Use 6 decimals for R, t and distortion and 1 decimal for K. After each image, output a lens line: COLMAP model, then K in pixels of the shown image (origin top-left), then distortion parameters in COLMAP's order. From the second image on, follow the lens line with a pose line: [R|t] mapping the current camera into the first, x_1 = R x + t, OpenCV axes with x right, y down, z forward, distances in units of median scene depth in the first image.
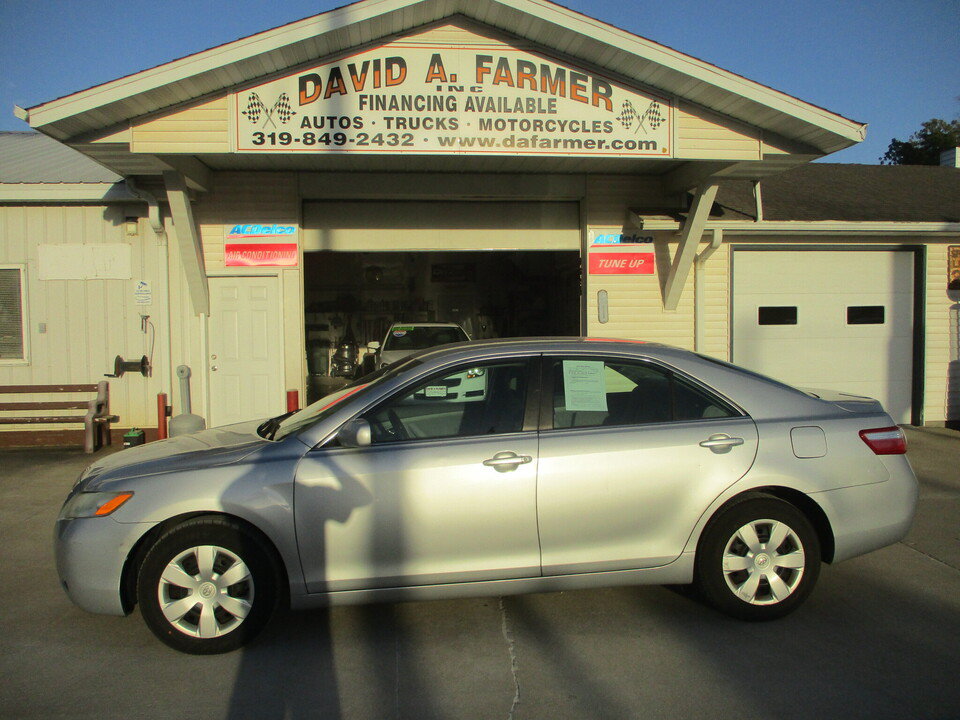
lens RADIAL K [[805.3, 0, 485.5], [0, 805.3, 360.0], [0, 0, 1]] dist [-0.040811, 0.006117]
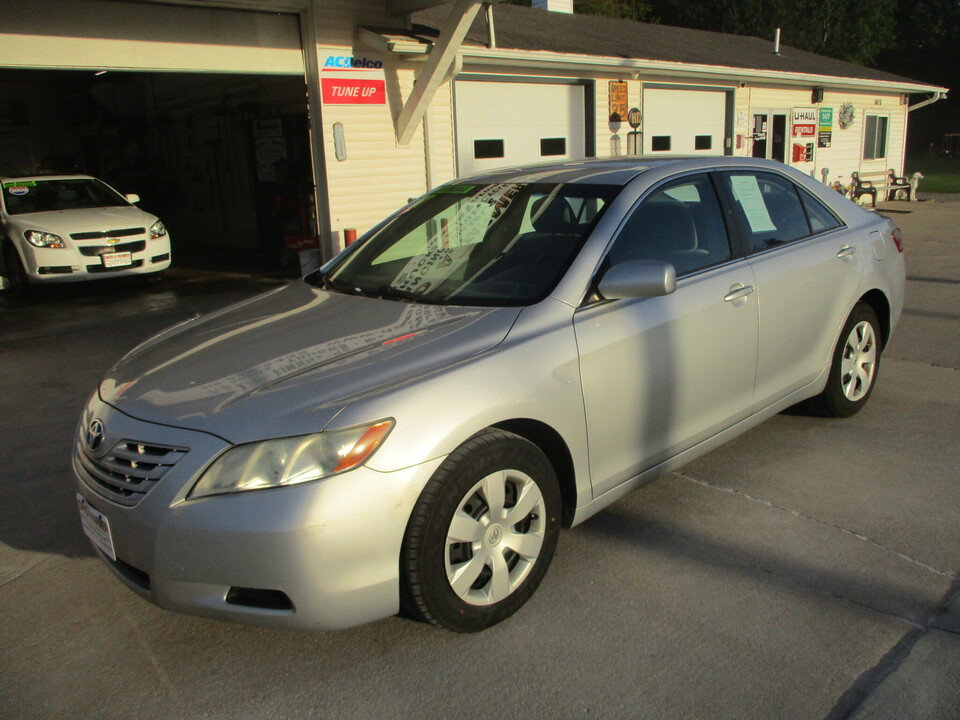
lens RADIAL K [[805.3, 0, 485.5], [0, 805.3, 360.0], [0, 0, 1]] dist [-0.040811, 0.006117]
pose [[0.802955, -0.168978, 0.571586, -0.353451], [0.063068, 0.977675, 0.200435, 0.001614], [-0.592694, -0.124891, 0.795686, 0.232826]]
